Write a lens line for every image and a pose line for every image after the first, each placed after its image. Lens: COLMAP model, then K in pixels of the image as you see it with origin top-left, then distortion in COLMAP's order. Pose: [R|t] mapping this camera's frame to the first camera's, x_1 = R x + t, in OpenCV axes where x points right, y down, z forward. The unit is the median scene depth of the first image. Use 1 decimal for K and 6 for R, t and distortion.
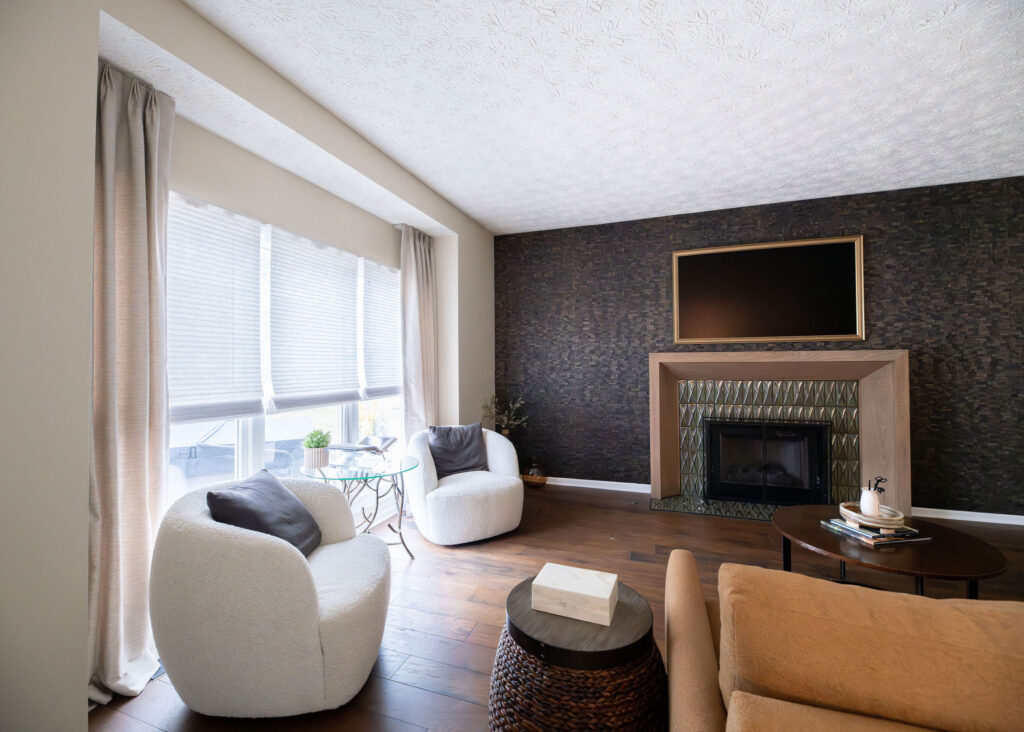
lens RADIAL K [[424.3, 0, 510.4], [0, 424.3, 358.2], [0, 0, 1]] dist [-0.003434, -0.001453]
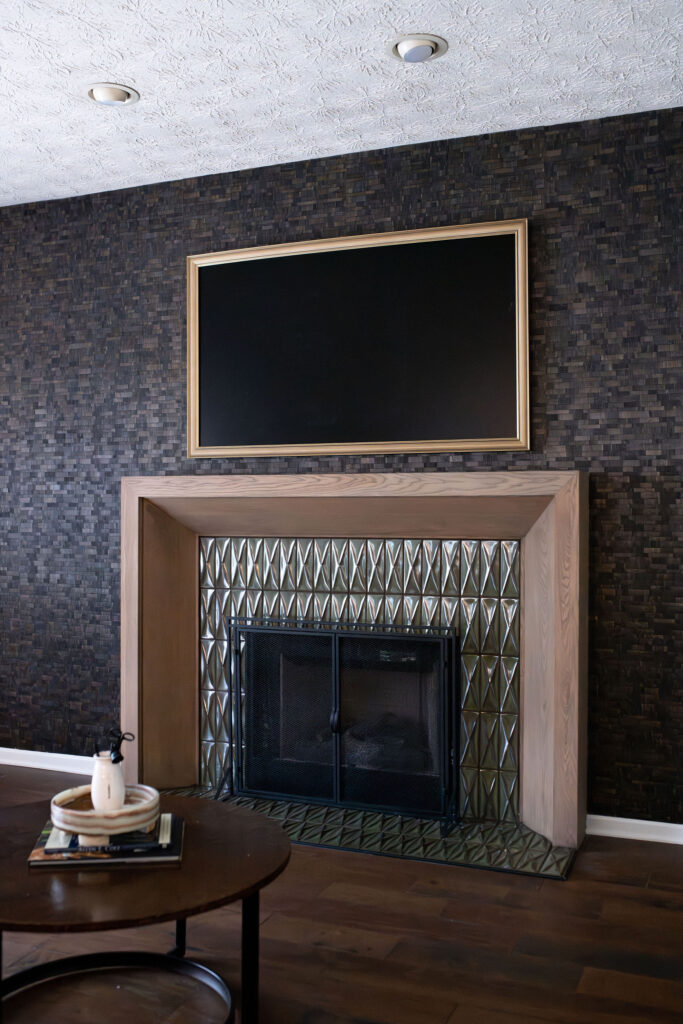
lens RADIAL K [[968.8, 0, 341.9], [0, 968.8, 507.5], [0, 0, 1]] dist [-0.036212, 0.000000]
pose [[0.999333, 0.007582, -0.035711, 0.653549], [-0.007278, 0.999936, 0.008630, 0.010868], [0.035774, -0.008365, 0.999325, -0.042378]]
